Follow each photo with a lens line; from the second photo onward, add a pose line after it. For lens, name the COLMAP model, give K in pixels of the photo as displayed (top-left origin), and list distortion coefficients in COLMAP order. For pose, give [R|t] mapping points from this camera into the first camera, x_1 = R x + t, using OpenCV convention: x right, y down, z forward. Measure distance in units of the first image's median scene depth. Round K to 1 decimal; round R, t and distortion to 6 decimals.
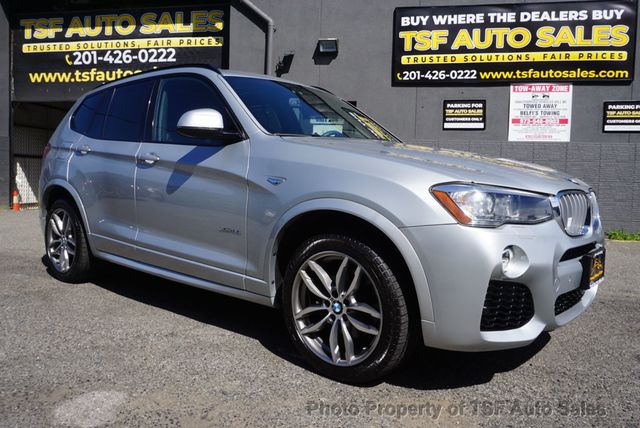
lens RADIAL K [[526.1, 0, 321.3], [0, 526.1, 209.9], [0, 0, 1]] dist [-0.045655, 0.041525]
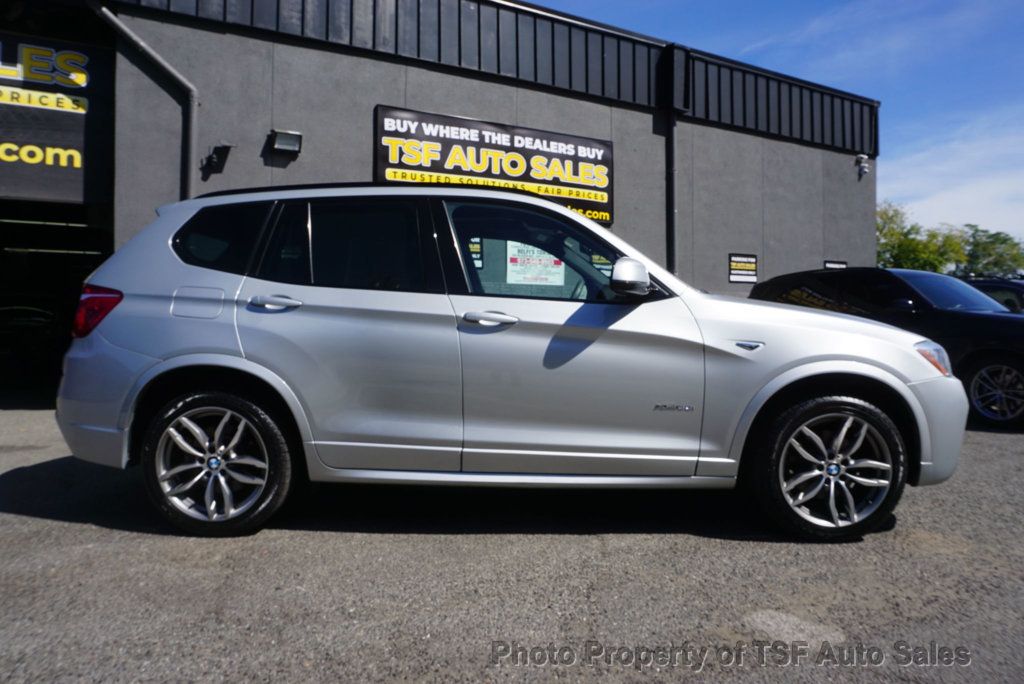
lens RADIAL K [[722.4, 0, 512.1], [0, 722.4, 340.2], [0, 0, 1]] dist [-0.062067, 0.015712]
pose [[0.749057, -0.036463, 0.661501, -0.407412], [0.057854, 0.998270, -0.010486, -0.025519], [-0.659974, 0.046125, 0.749871, 0.114388]]
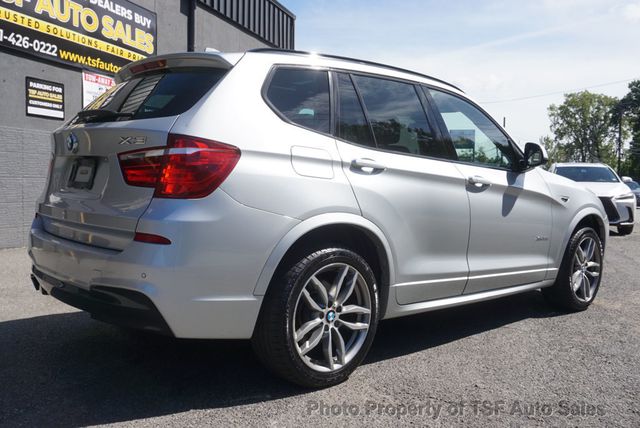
lens RADIAL K [[597.7, 0, 319.8], [0, 597.7, 218.7], [0, 0, 1]] dist [0.028090, 0.000000]
pose [[0.098852, -0.089856, 0.991037, -0.614105], [0.045688, 0.995274, 0.085683, -0.058129], [-0.994053, 0.036809, 0.102490, 0.490892]]
